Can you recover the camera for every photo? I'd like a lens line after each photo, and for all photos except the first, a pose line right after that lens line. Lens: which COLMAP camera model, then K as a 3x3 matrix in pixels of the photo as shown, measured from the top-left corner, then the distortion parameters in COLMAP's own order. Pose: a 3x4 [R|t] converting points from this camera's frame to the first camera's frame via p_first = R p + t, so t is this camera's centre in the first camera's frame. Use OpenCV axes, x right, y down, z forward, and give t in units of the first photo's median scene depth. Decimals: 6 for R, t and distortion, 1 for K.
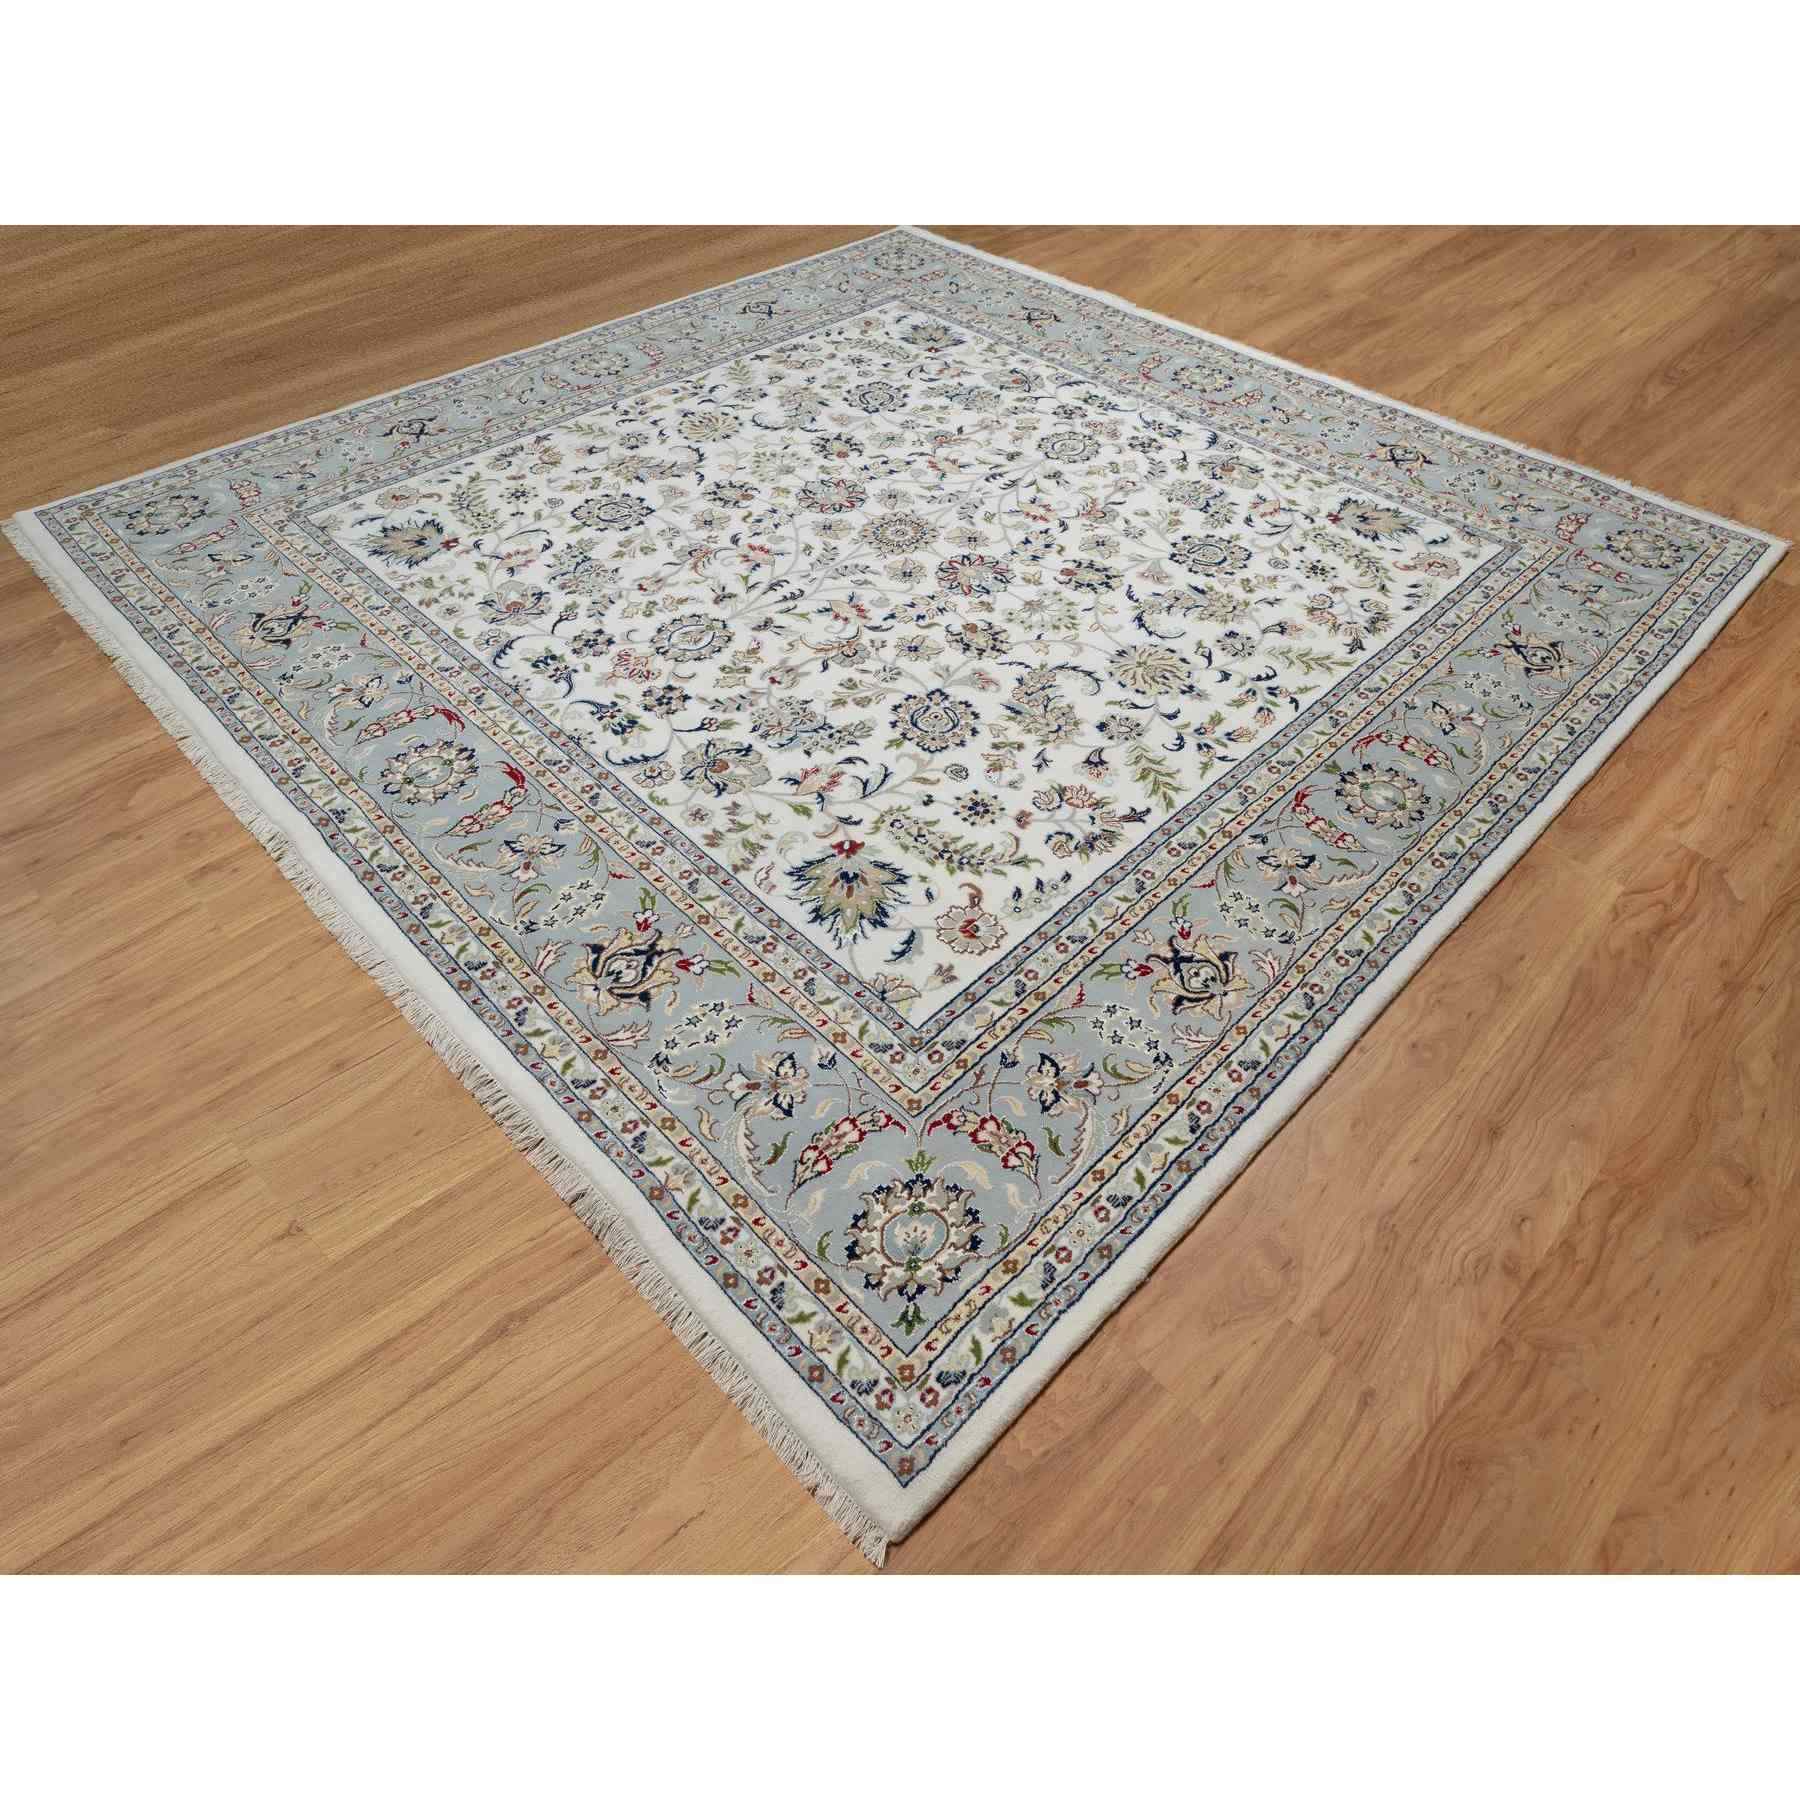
lens RADIAL K [[1115.9, 0, 900.0], [0, 1115.9, 900.0], [0, 0, 1]] dist [-0.002049, -0.001452]
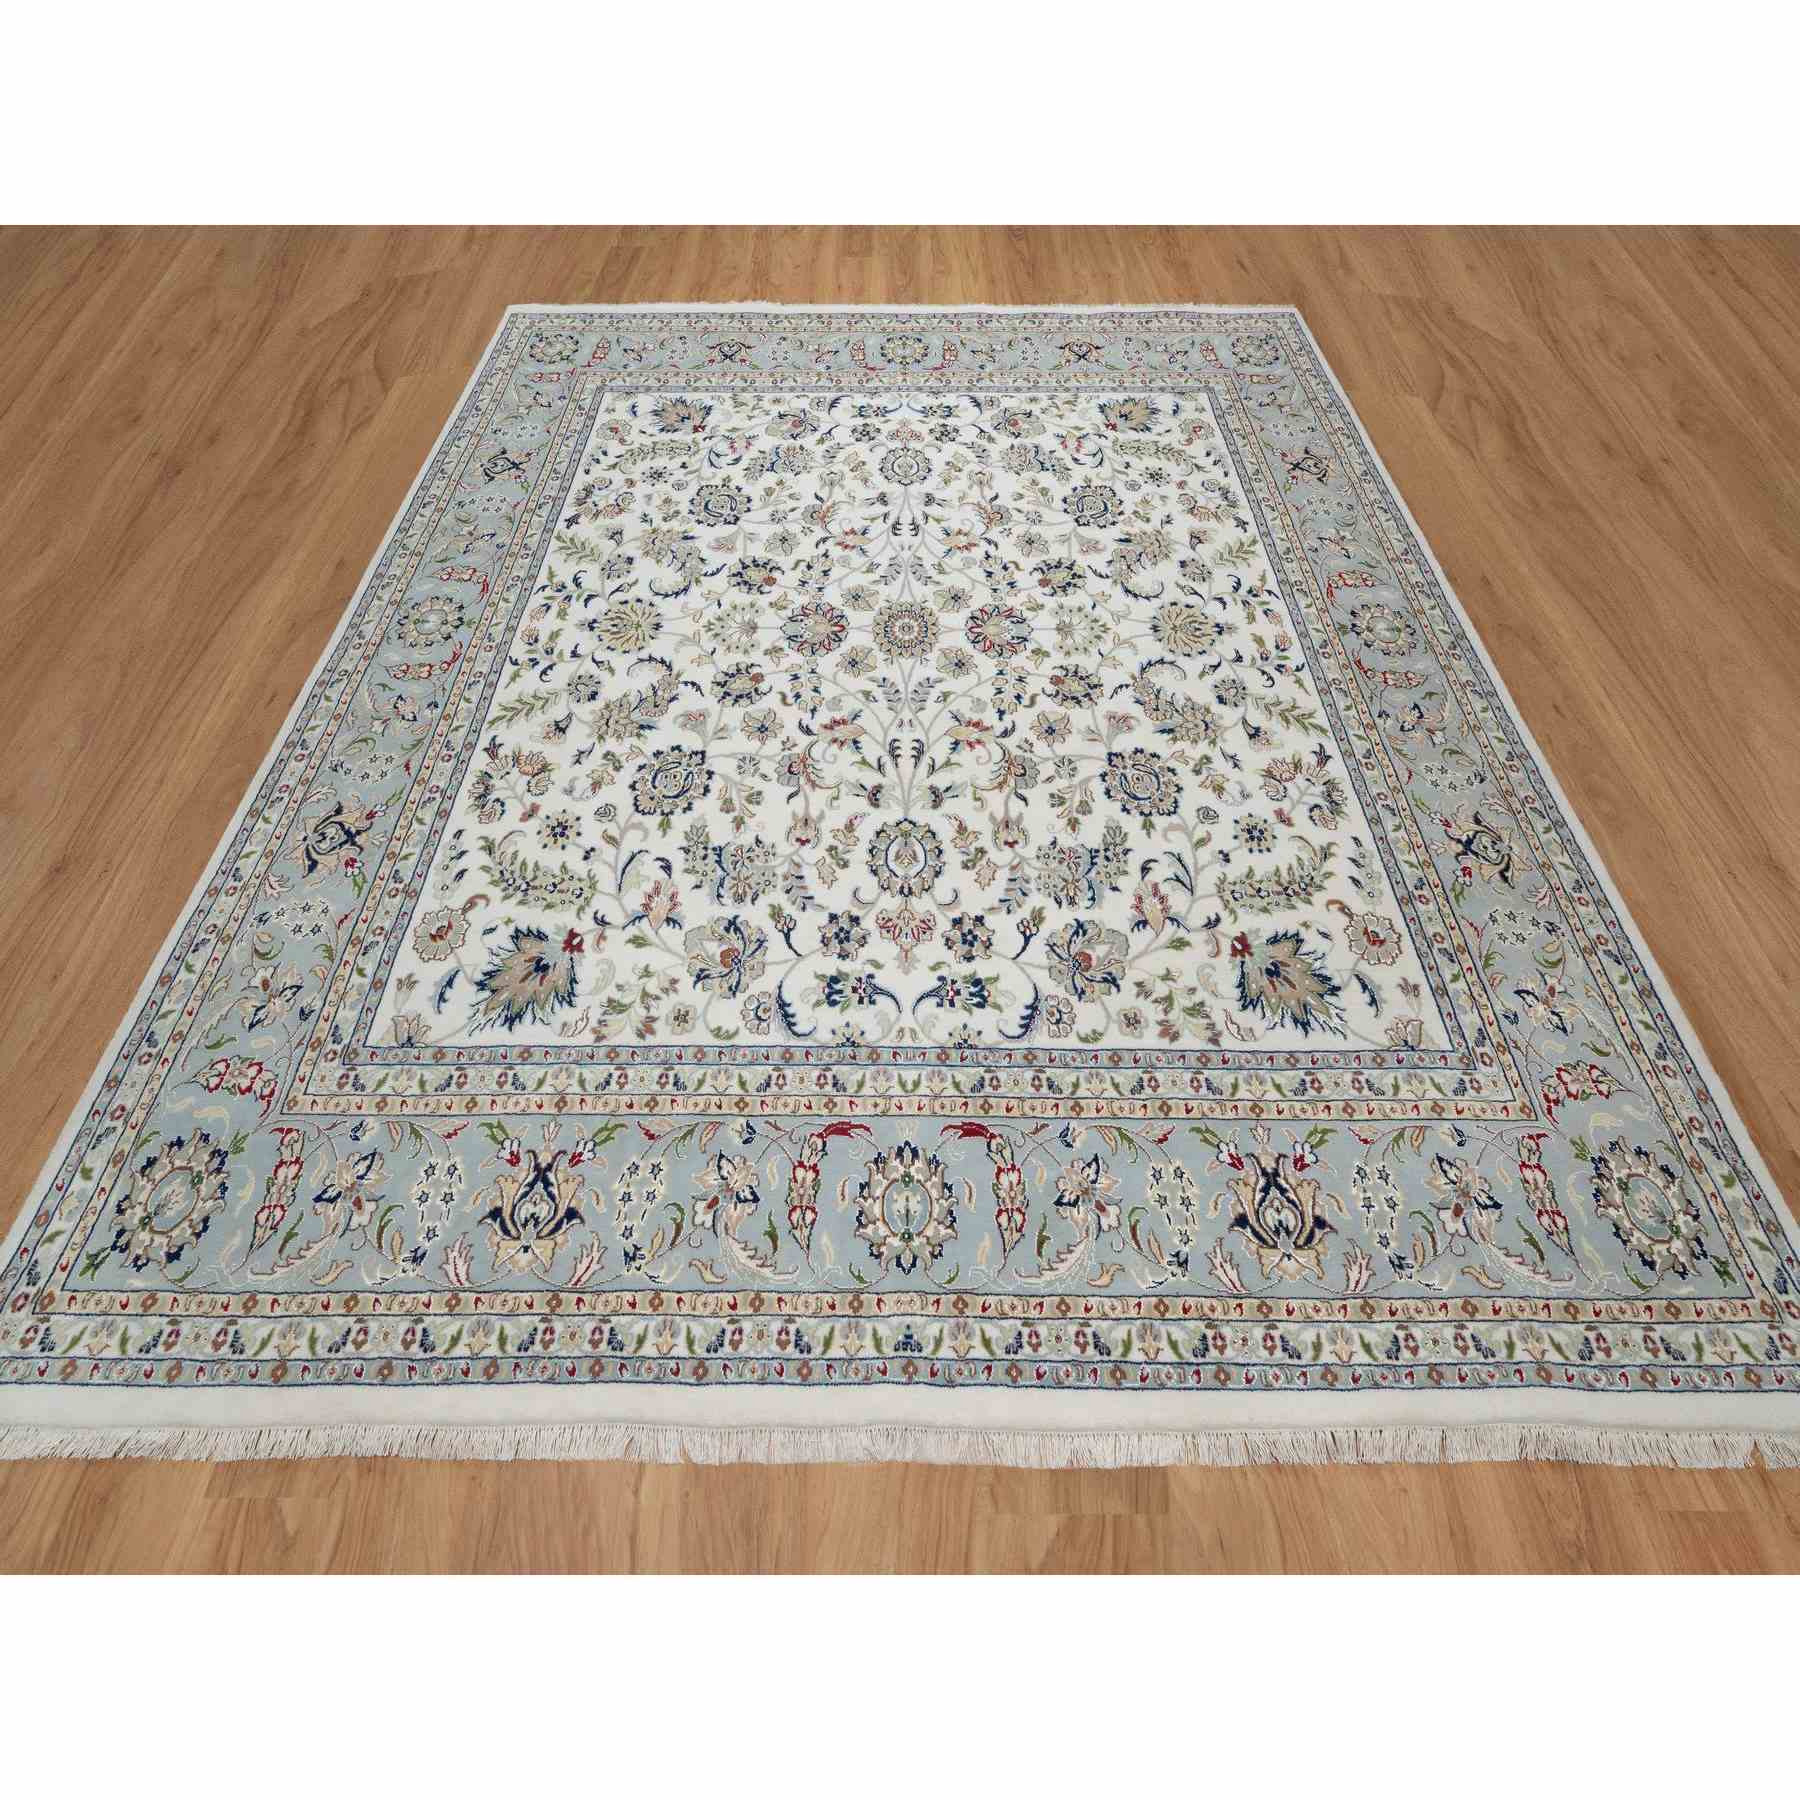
lens RADIAL K [[998.6, 0, 900.7], [0, 998.6, 867.1], [0, 0, 1]] dist [0.002651, 0.000264]
pose [[0.703529, -0.571377, 0.422582, -0.494024], [0.536738, 0.816938, 0.211010, -0.378055], [-0.465789, 0.078365, 0.881419, 0.343232]]
